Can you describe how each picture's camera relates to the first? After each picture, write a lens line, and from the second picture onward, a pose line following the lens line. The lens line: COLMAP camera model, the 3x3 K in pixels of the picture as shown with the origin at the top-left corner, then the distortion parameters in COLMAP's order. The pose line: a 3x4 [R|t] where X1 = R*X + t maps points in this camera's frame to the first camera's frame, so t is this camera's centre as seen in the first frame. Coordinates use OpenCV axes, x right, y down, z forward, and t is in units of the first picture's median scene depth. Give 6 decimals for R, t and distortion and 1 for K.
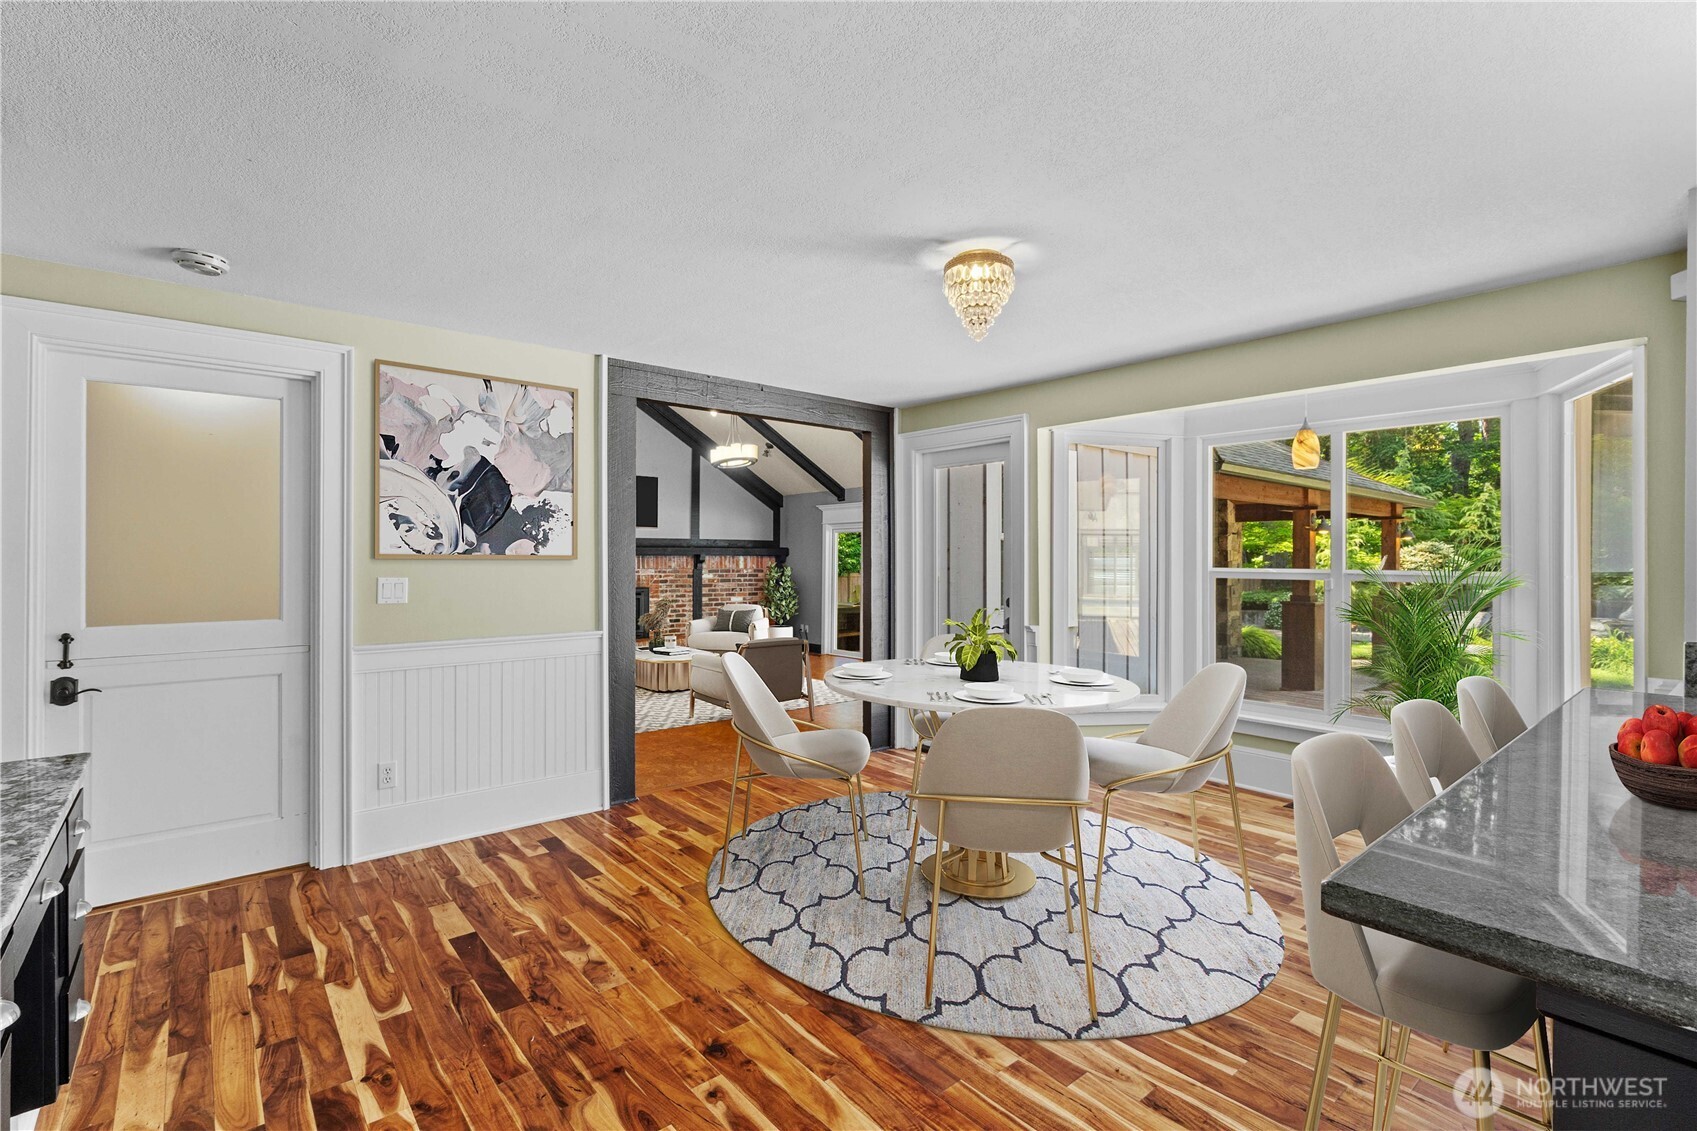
lens RADIAL K [[777.0, 0, 849.9], [0, 777.0, 570.6], [0, 0, 1]] dist [-0.001556, -0.000056]
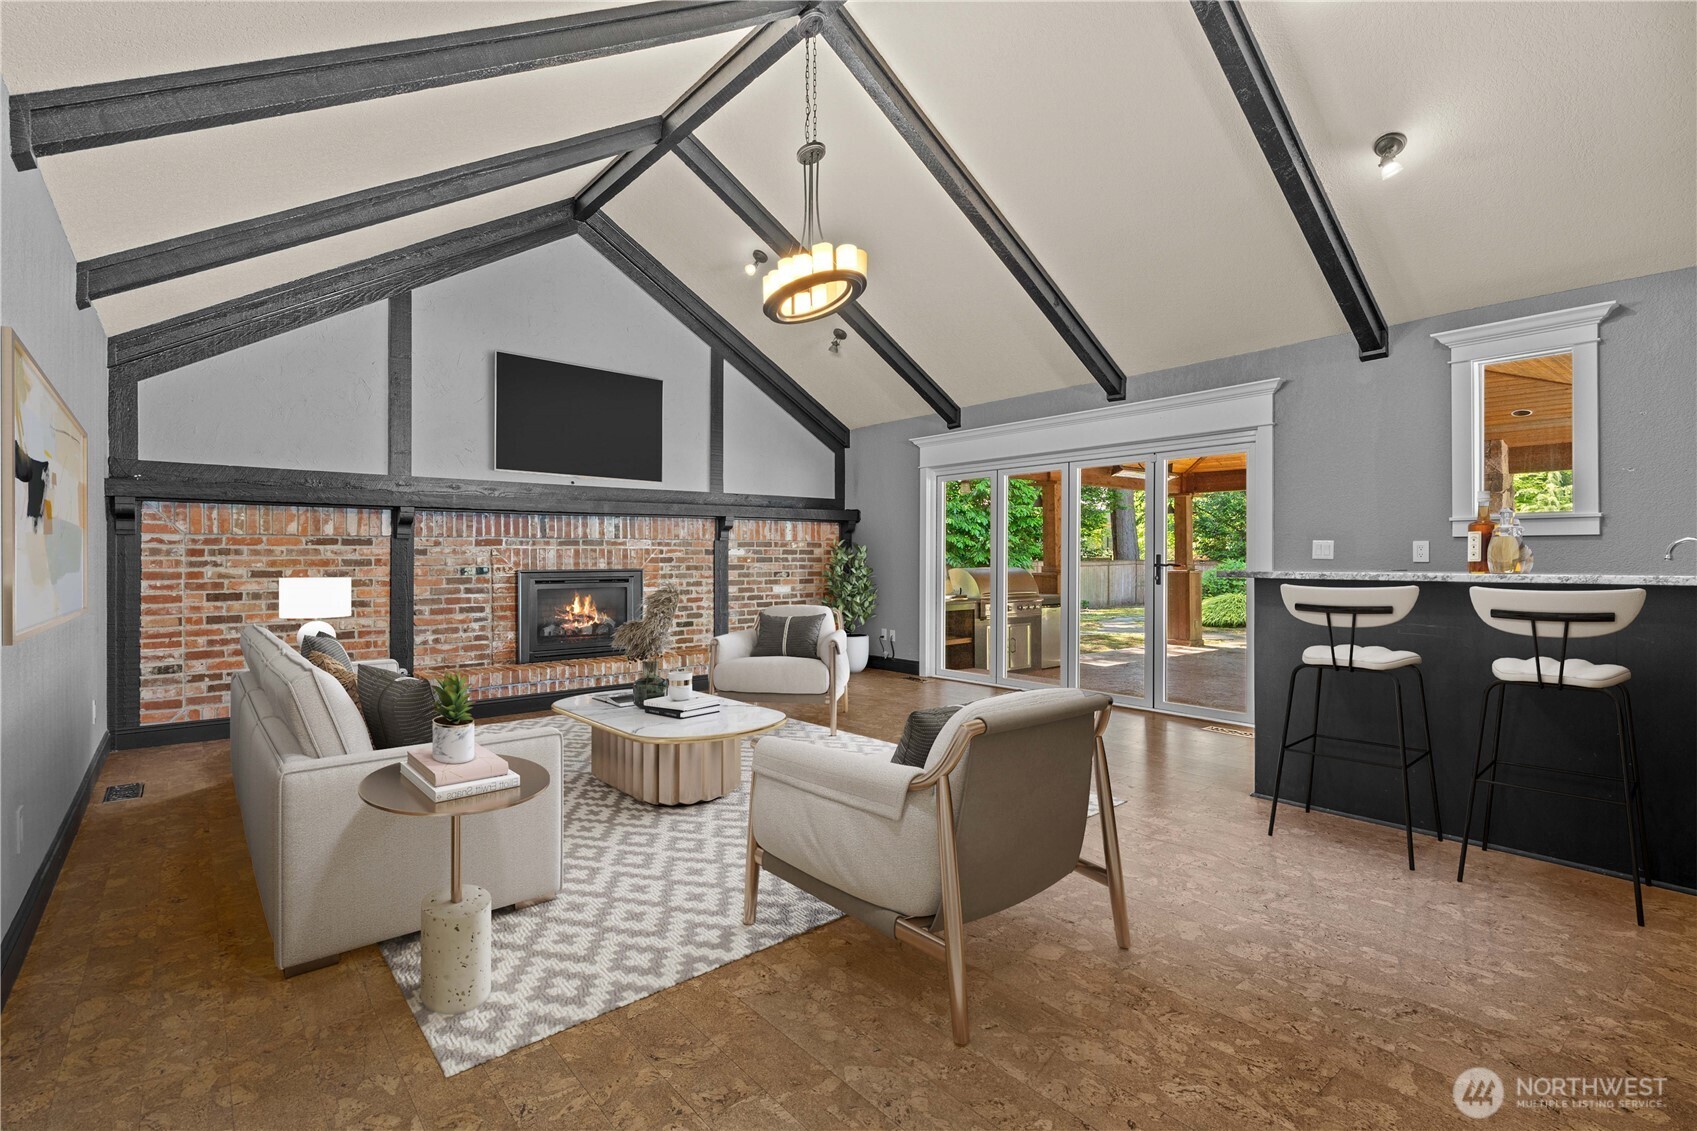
lens RADIAL K [[777.0, 0, 848.0], [0, 777.0, 556.3], [0, 0, 1]] dist [-0.001556, -0.000056]
pose [[0.999973, -0.003781, -0.006331, -0.089578], [0.003732, 0.999963, -0.007717, 0.015363], [0.006360, 0.007693, 0.999950, 0.375145]]
